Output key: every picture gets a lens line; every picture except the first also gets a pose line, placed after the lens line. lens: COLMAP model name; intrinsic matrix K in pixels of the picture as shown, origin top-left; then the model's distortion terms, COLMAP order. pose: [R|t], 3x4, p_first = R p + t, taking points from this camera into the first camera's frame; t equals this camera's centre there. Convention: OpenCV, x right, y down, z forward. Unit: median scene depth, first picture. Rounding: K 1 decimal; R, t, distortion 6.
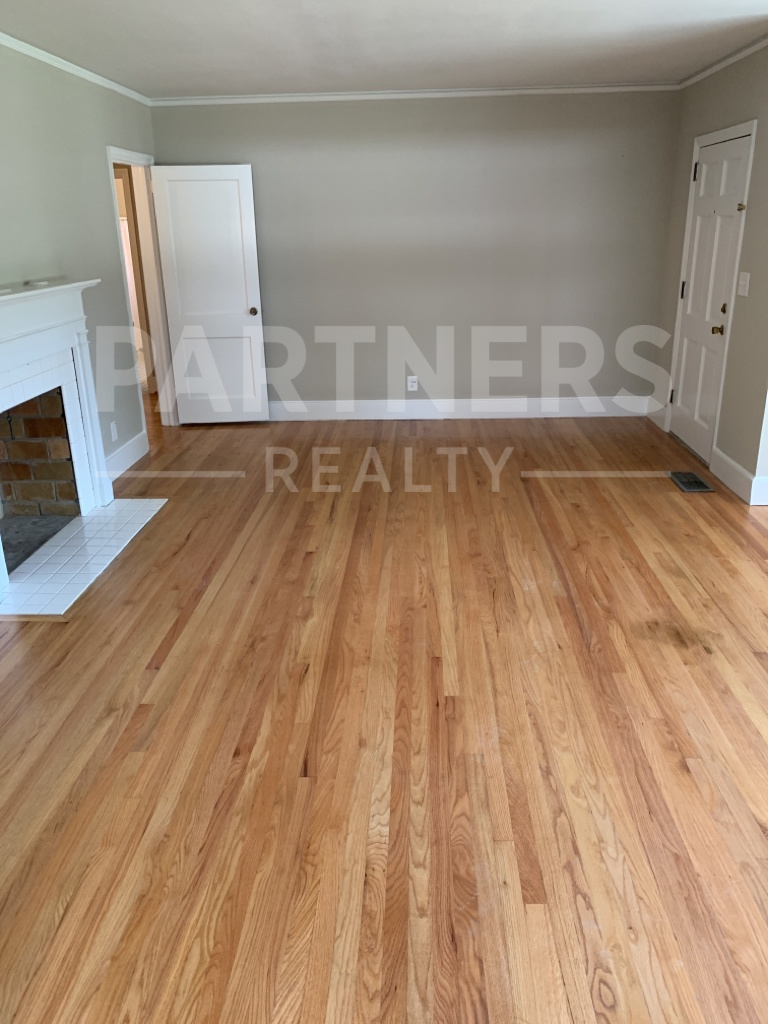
lens RADIAL K [[782.4, 0, 384.0], [0, 782.4, 512.0], [0, 0, 1]] dist [0.028532, 0.000329]
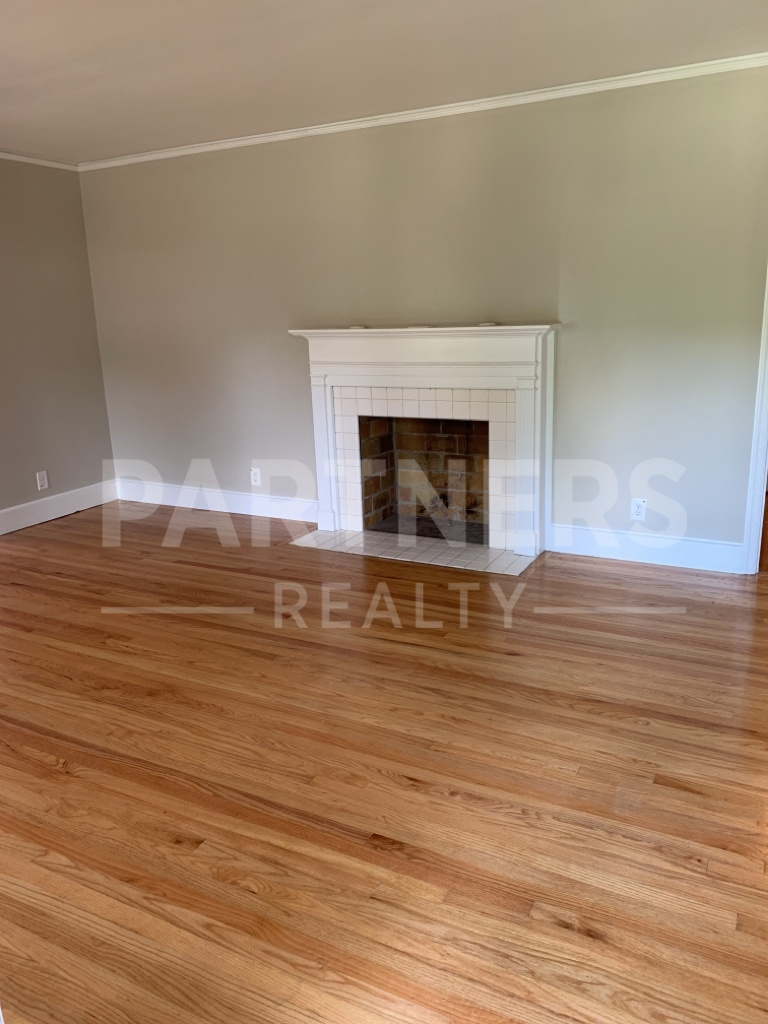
lens RADIAL K [[782.4, 0, 384.0], [0, 782.4, 512.0], [0, 0, 1]] dist [0.028532, 0.000329]
pose [[-0.428404, 0.272857, -0.861406, 0.791453], [-0.269933, 0.871139, 0.410186, -0.595971], [0.862326, 0.408247, -0.299547, 1.652846]]
